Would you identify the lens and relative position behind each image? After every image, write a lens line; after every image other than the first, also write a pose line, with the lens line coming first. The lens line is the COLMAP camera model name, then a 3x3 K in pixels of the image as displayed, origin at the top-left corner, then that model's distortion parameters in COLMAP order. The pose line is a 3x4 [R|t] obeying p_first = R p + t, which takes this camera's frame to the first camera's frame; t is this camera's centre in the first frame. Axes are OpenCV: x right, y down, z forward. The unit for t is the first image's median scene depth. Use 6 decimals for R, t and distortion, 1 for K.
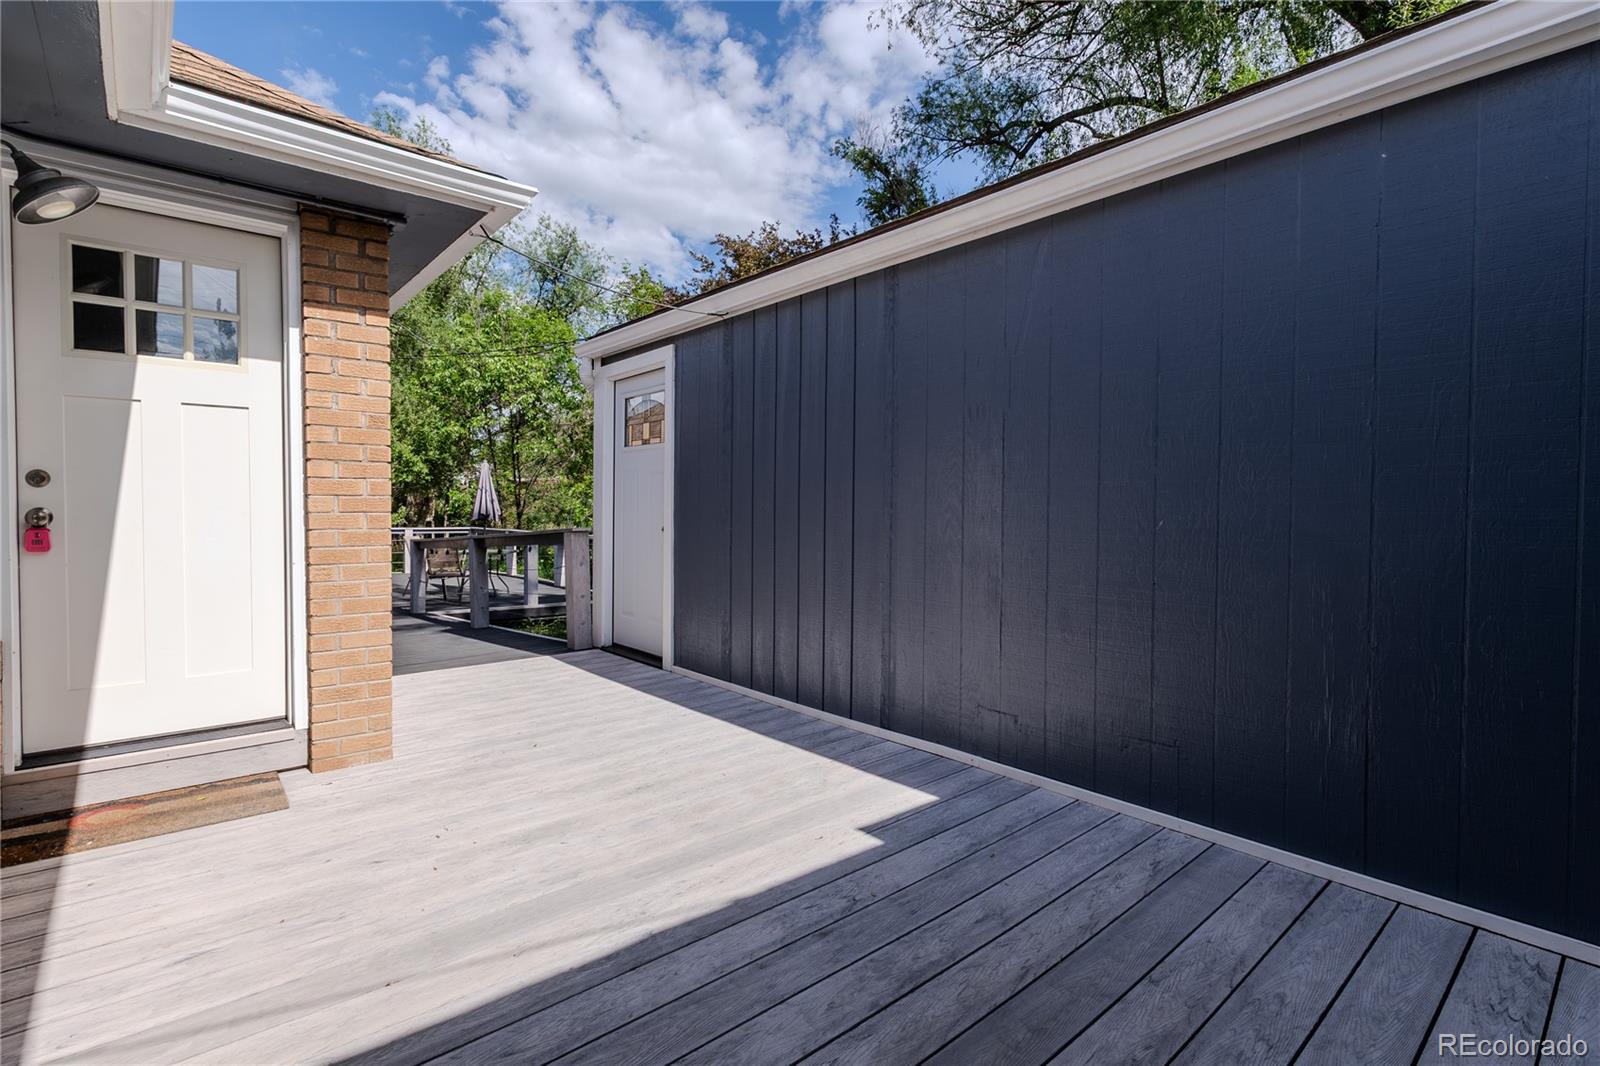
lens RADIAL K [[764.9, 0, 803.1], [0, 764.9, 527.1], [0, 0, 1]] dist [0.000933, -0.000760]
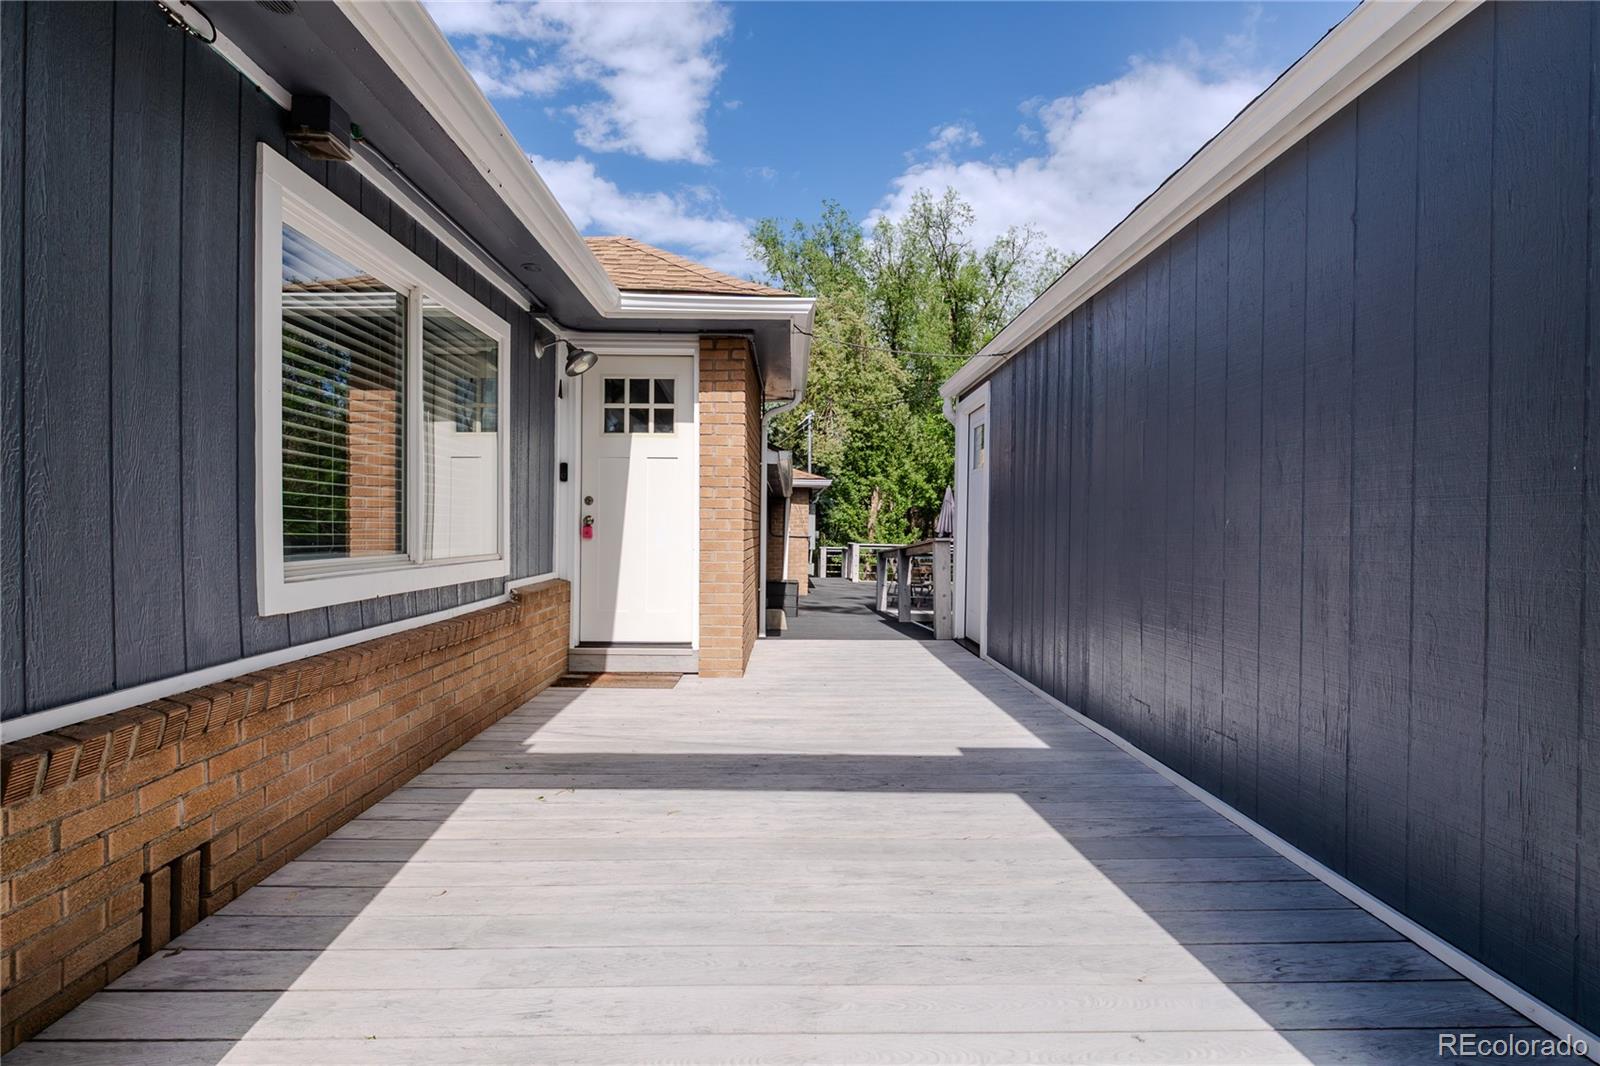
lens RADIAL K [[764.9, 0, 794.8], [0, 764.9, 534.4], [0, 0, 1]] dist [0.000933, -0.000760]
pose [[0.769213, 0.008299, -0.638938, 0.575174], [-0.022703, 0.999639, -0.014348, 0.033843], [0.638588, 0.025543, 0.769124, -0.144849]]
